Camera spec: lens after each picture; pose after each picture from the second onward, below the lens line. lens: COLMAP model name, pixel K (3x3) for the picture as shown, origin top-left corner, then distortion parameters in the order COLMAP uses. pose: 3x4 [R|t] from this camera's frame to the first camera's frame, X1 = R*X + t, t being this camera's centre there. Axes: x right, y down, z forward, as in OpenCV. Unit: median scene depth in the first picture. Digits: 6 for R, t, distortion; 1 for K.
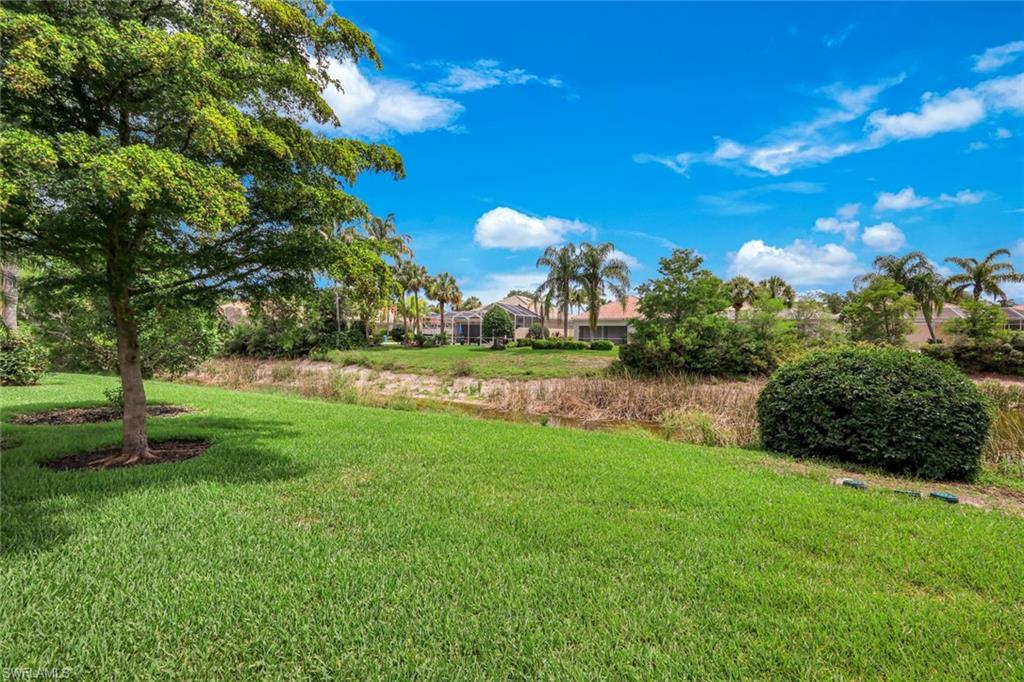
lens RADIAL K [[415.7, 0, 509.3], [0, 415.7, 331.9], [0, 0, 1]] dist [-0.000087, 0.000019]
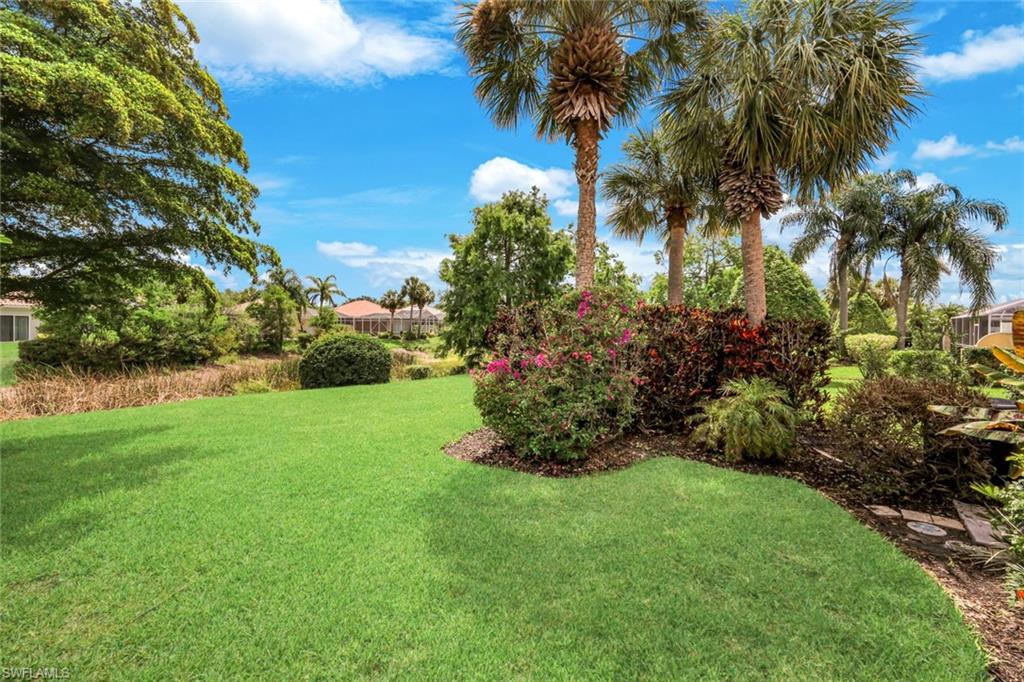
lens RADIAL K [[416.7, 0, 510.1], [0, 416.7, 326.4], [0, 0, 1]] dist [-0.000797, 0.000012]
pose [[0.237593, -0.001910, 0.971363, -0.314495], [-0.002721, 0.999993, 0.002631, -0.001228], [-0.971361, -0.003269, 0.237586, -0.088316]]
